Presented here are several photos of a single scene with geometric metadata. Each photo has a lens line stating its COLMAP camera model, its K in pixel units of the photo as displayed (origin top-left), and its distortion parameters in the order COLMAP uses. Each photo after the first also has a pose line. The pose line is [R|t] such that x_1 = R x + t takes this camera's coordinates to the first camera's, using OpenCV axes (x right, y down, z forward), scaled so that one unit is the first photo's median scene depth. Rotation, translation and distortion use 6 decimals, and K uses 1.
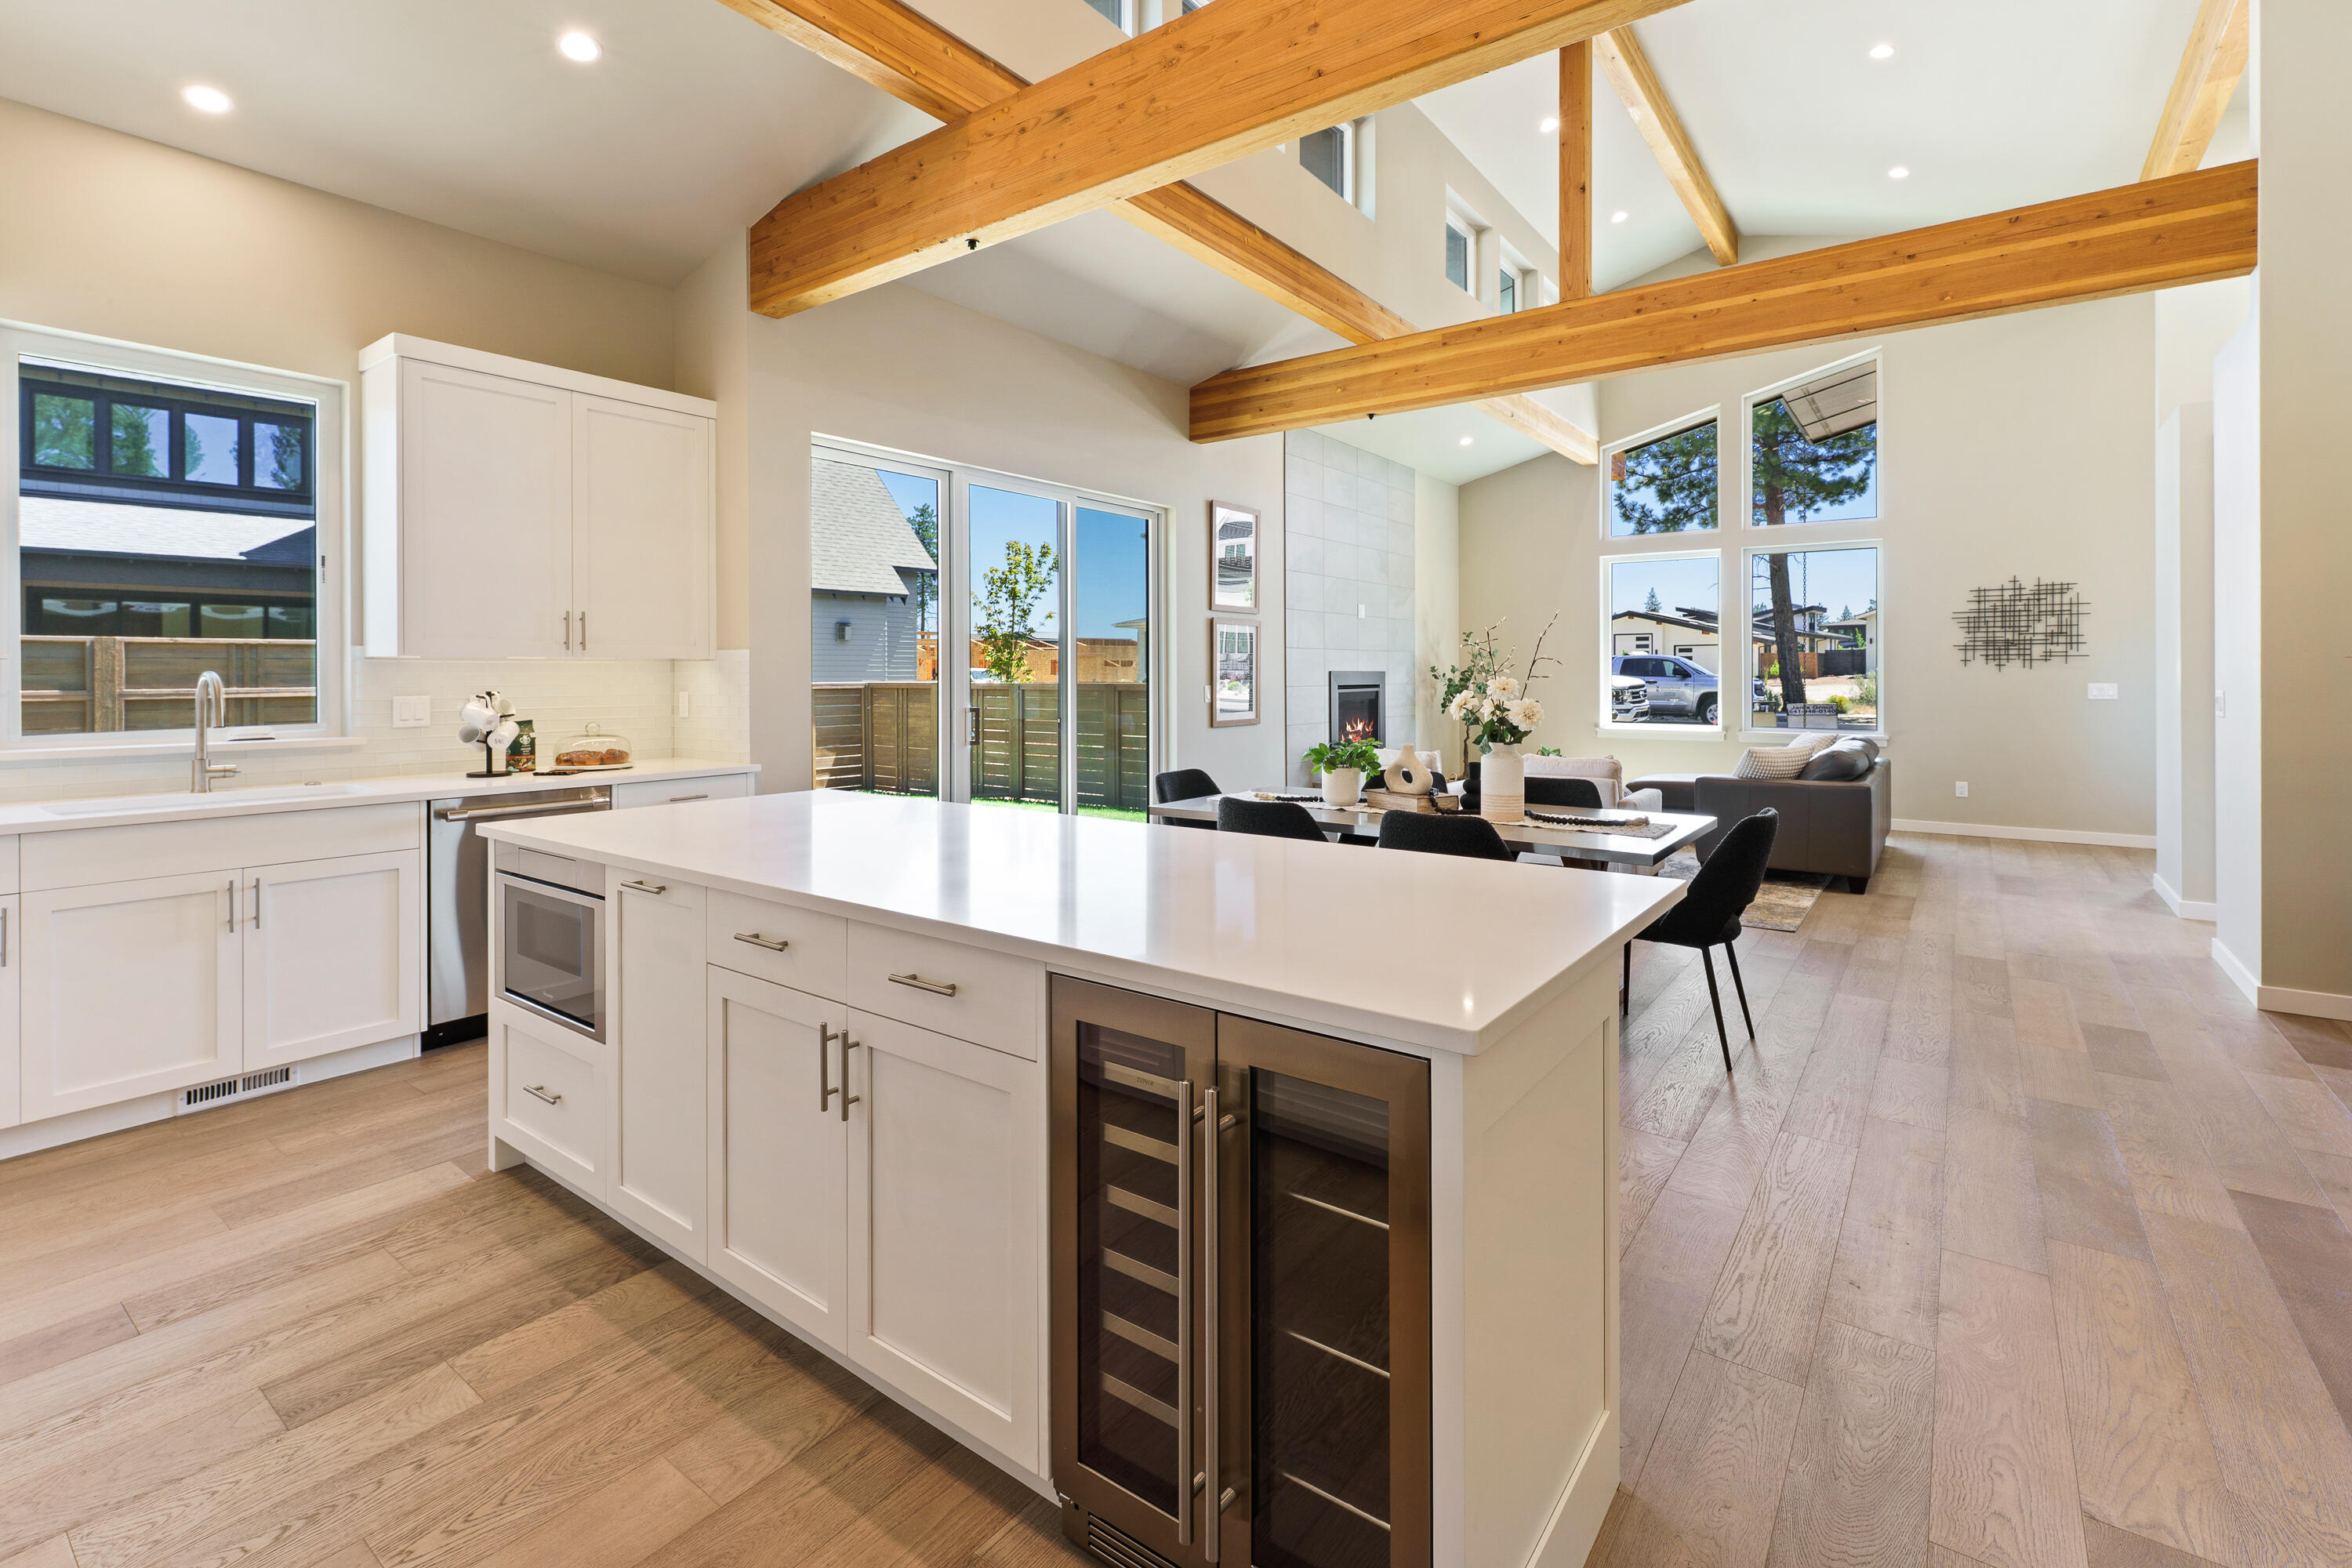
lens RADIAL K [[1025.3, 0, 1214.2], [0, 1025.3, 671.3], [0, 0, 1]] dist [0.001983, -0.000141]
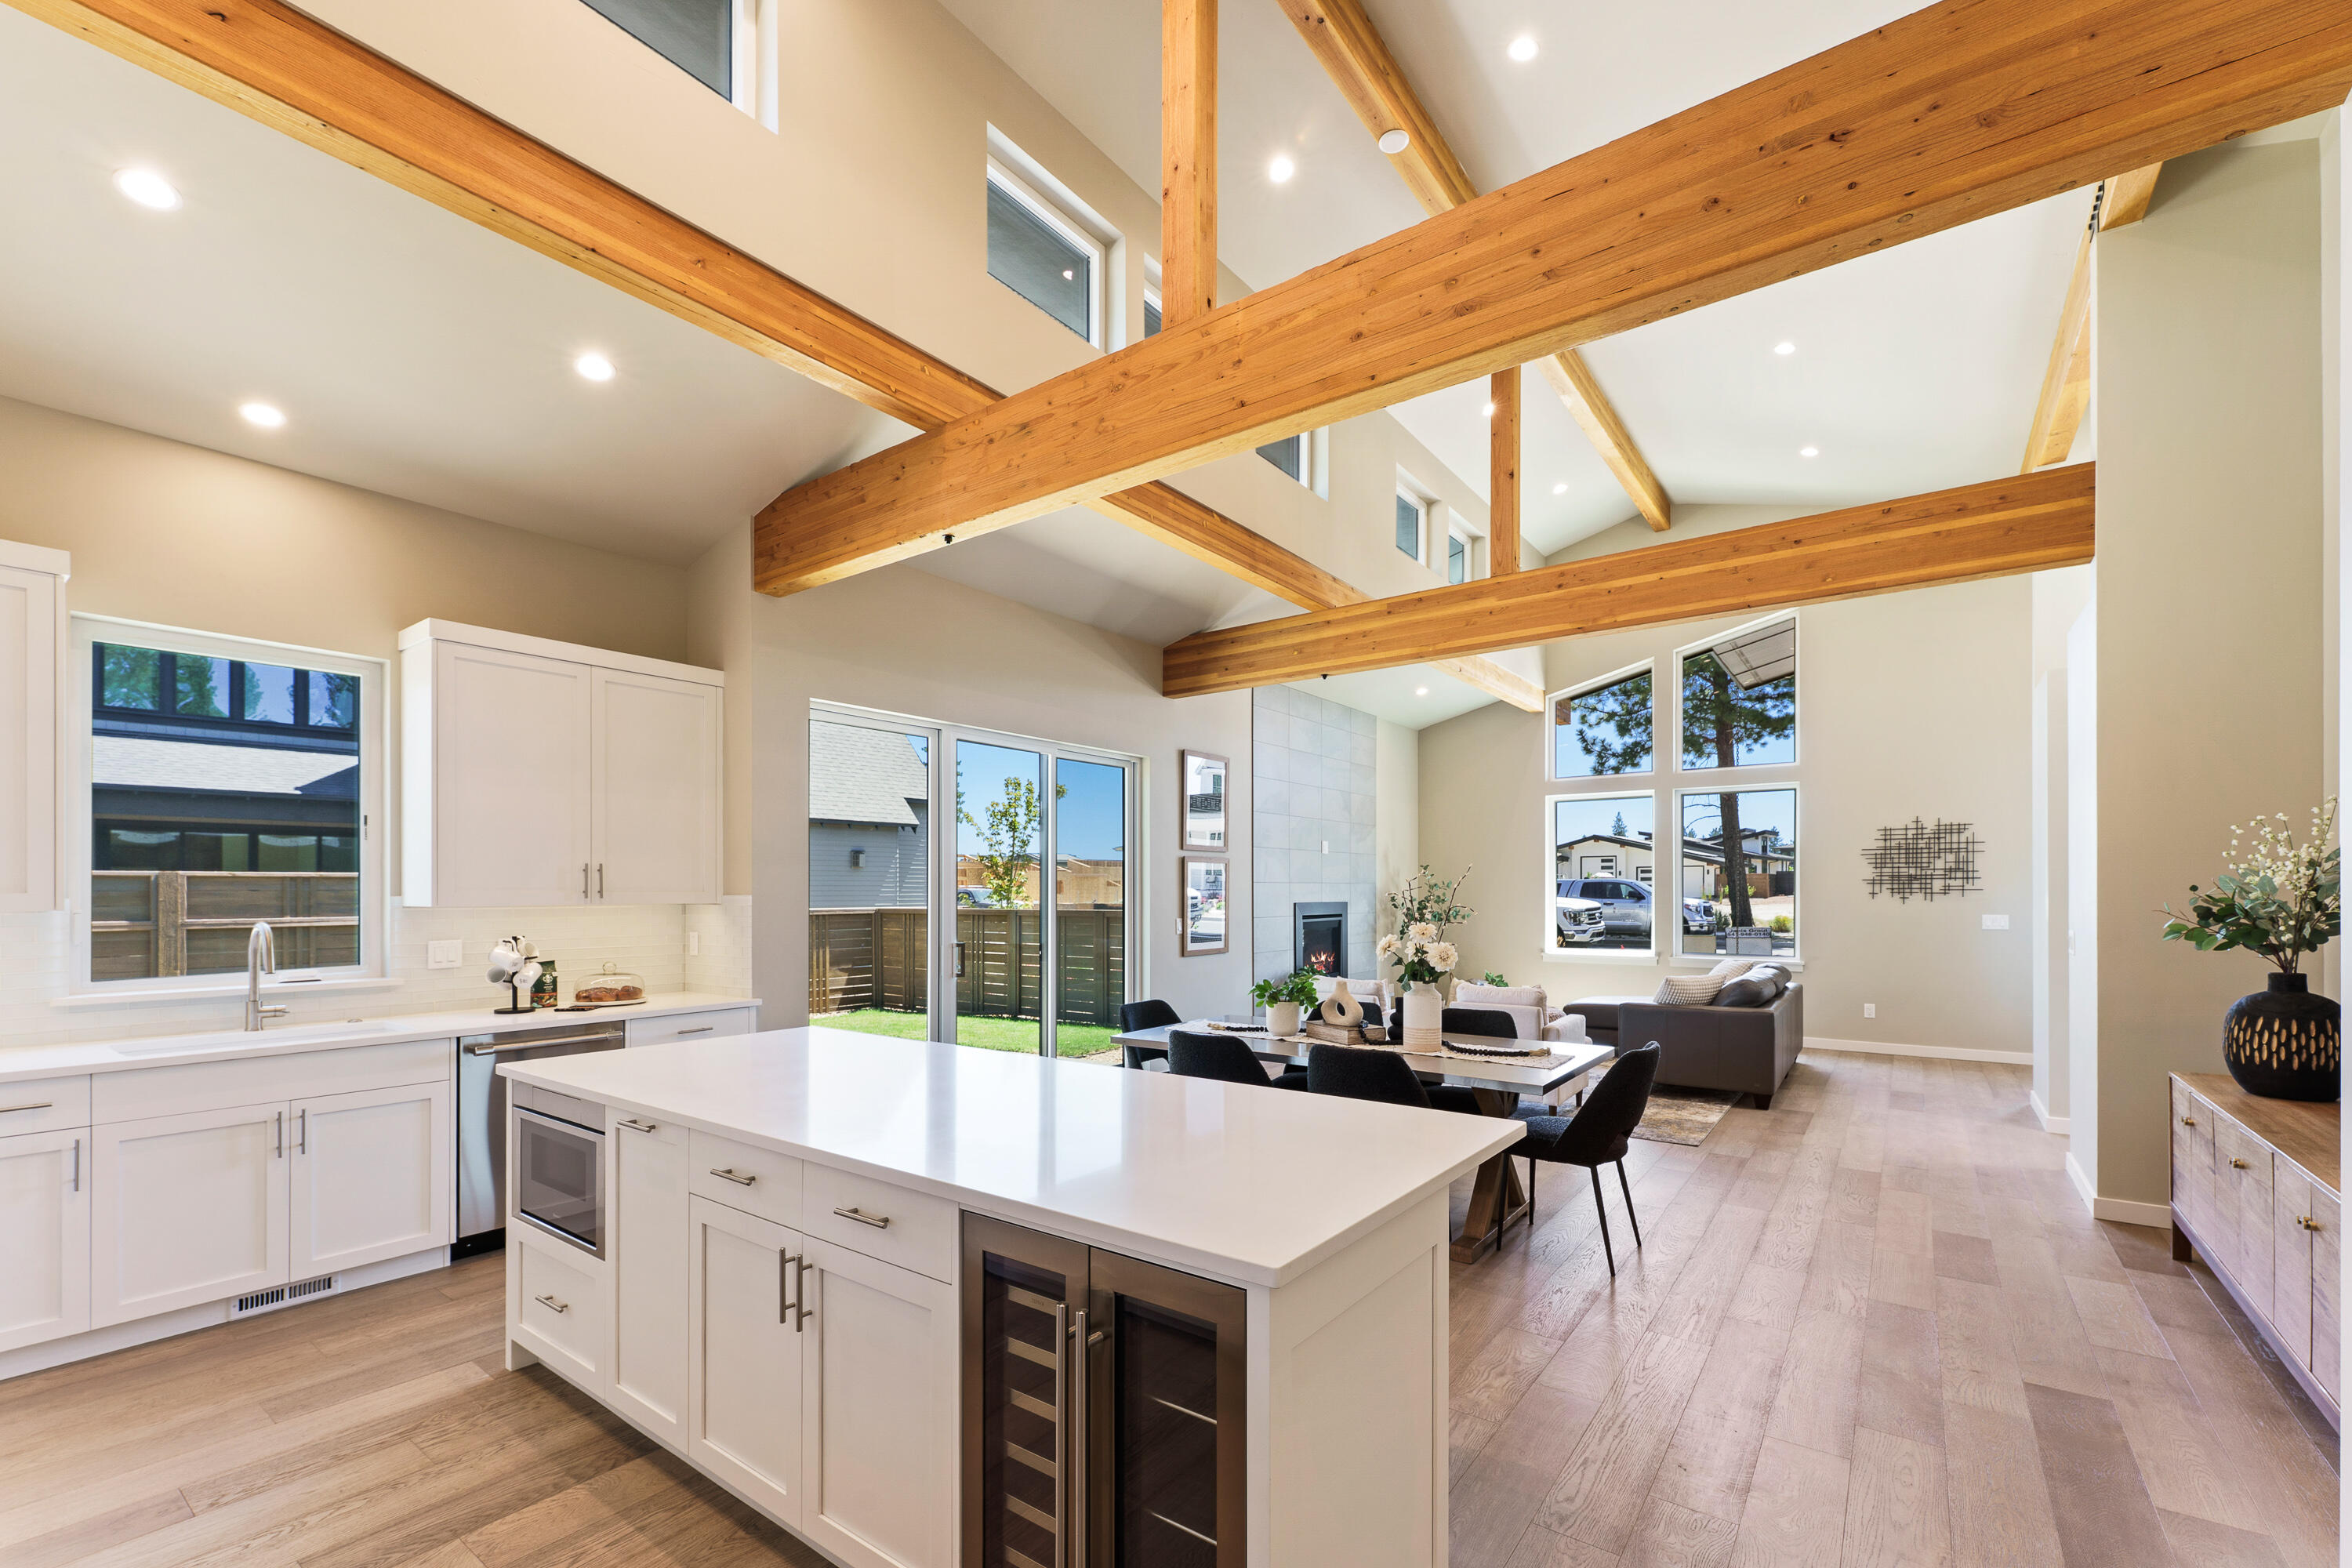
lens RADIAL K [[955.7, 0, 1216.3], [0, 955.7, 885.8], [0, 0, 1]] dist [0.003113, -0.000454]
pose [[0.999981, 0.000626, 0.006074, 0.056192], [-0.000600, 0.999990, -0.004395, -0.034715], [-0.006077, 0.004391, 0.999972, -0.051742]]
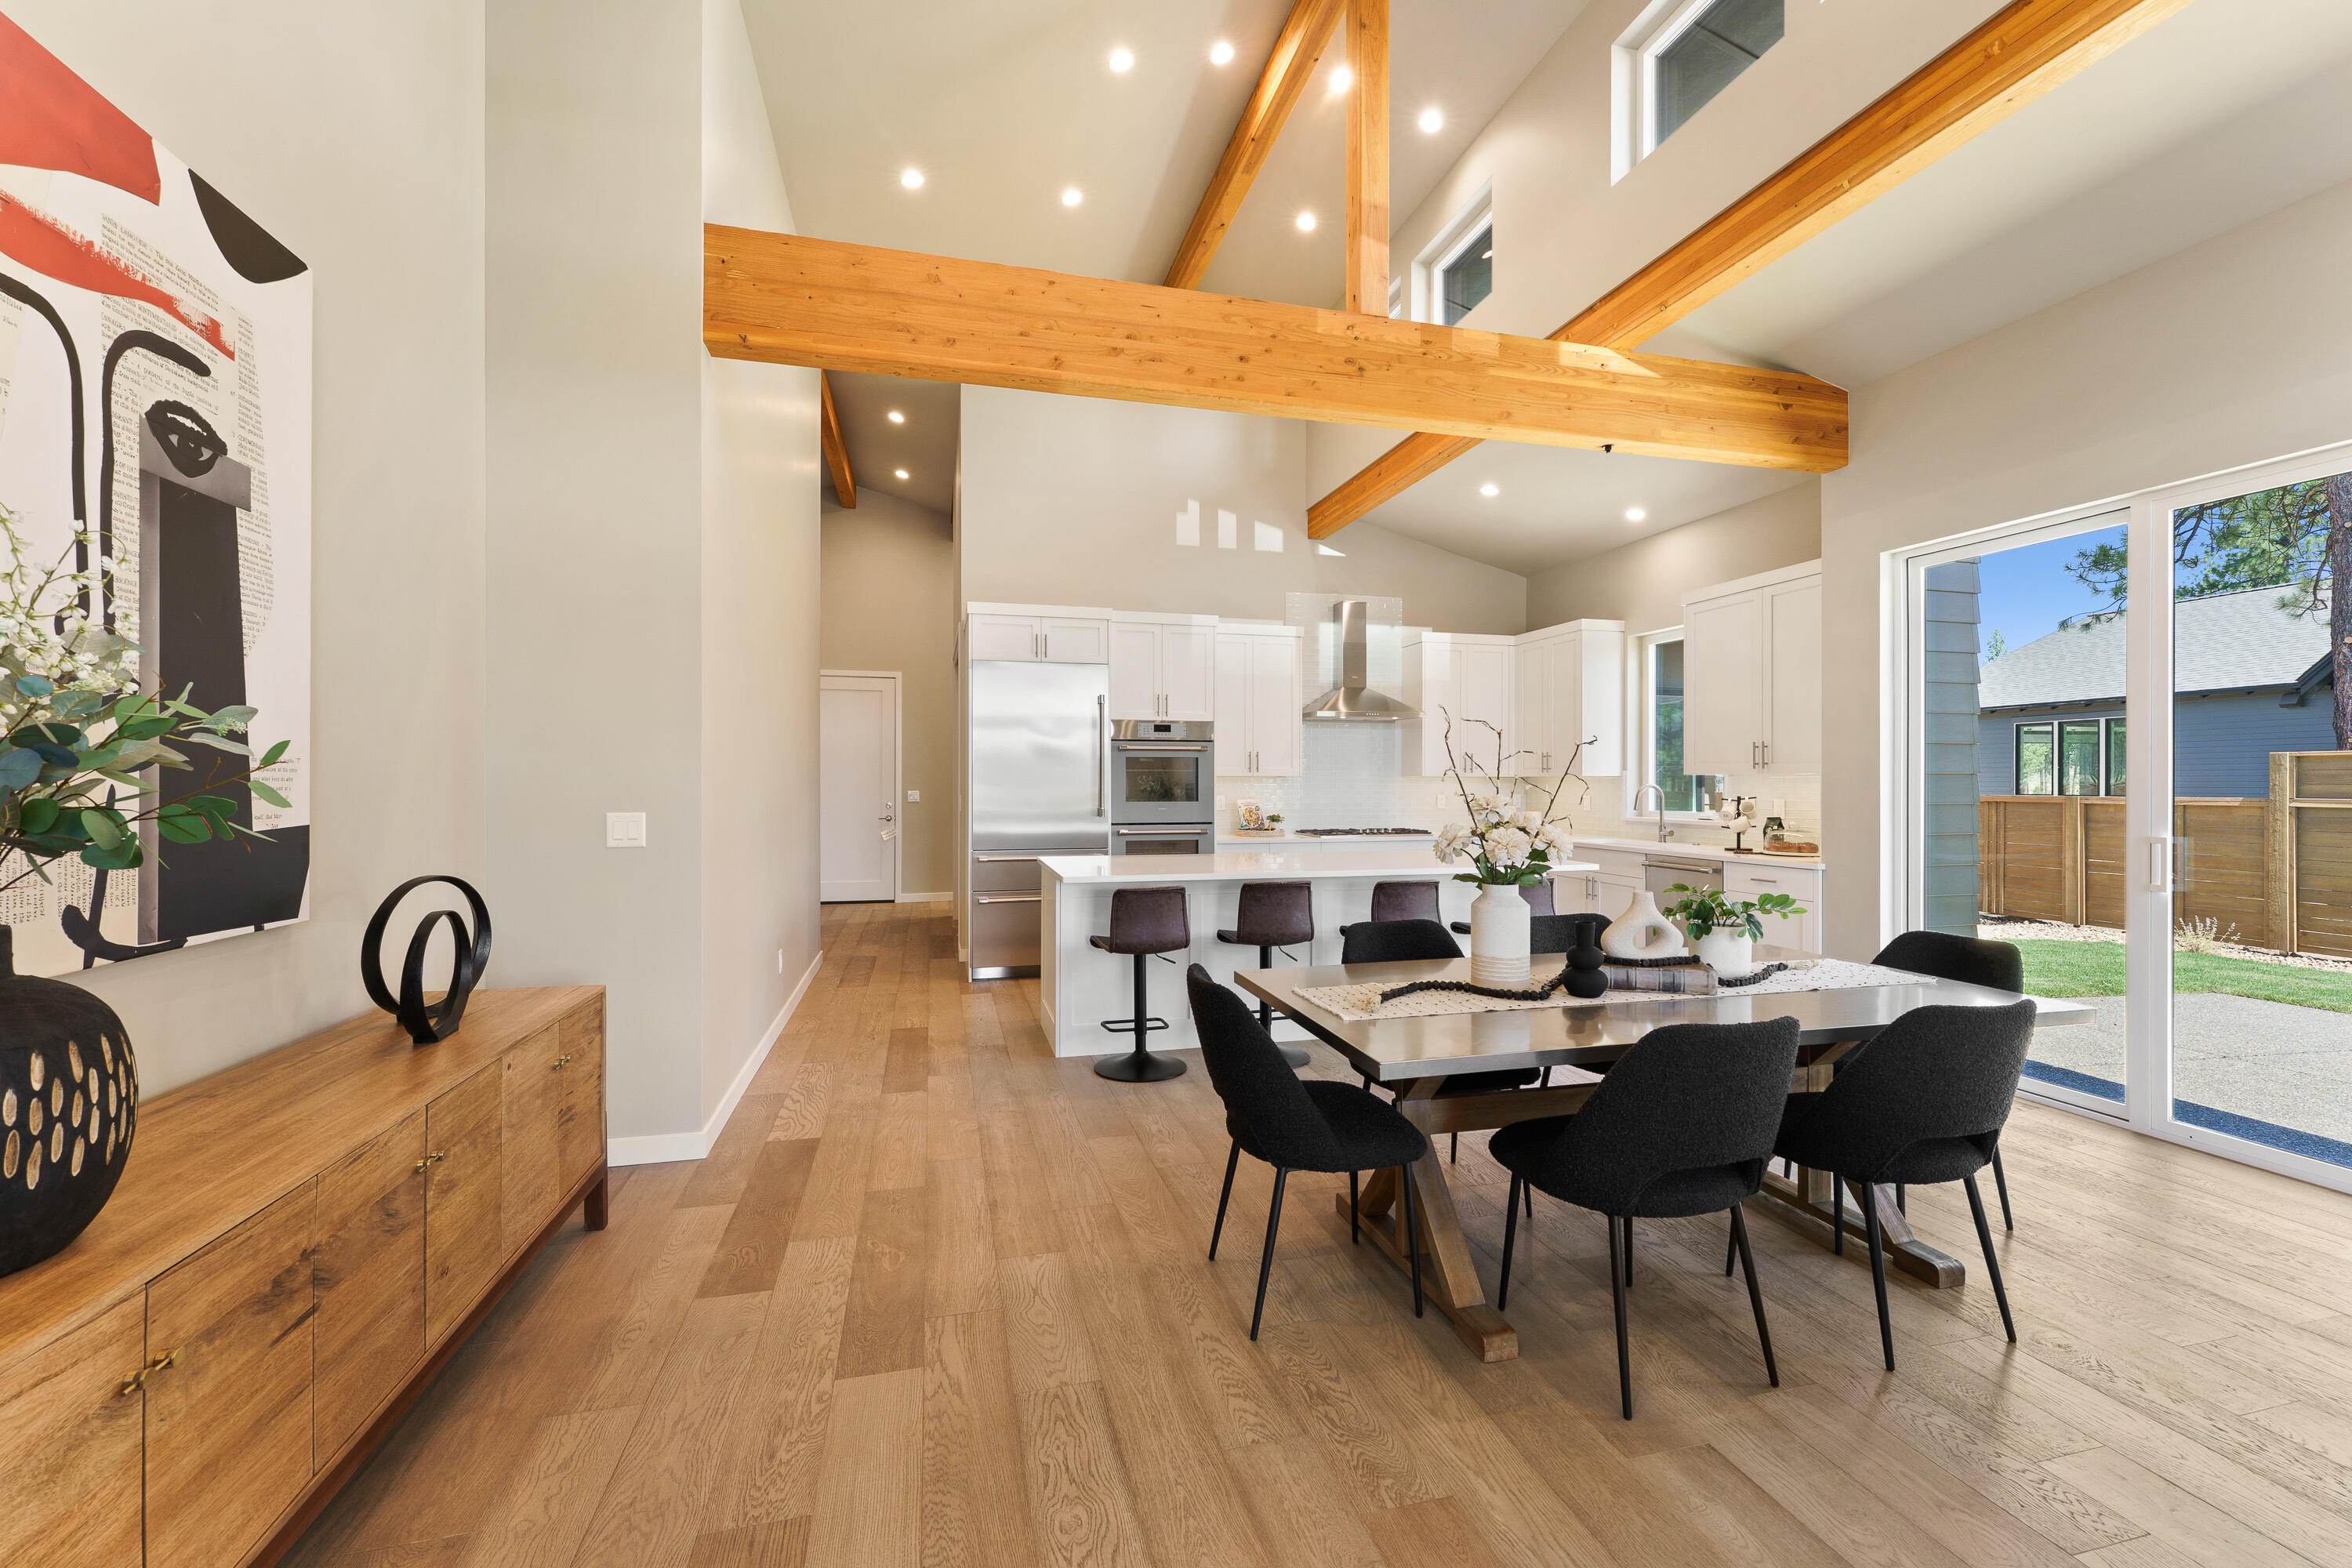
lens RADIAL K [[955.7, 0, 1179.0], [0, 955.7, 778.2], [0, 0, 1]] dist [0.003113, -0.000454]
pose [[-0.632568, 0.001188, -0.774504, 1.104477], [0.003124, 0.999995, -0.001017, -0.007061], [0.774498, -0.003063, -0.632569, 1.446496]]
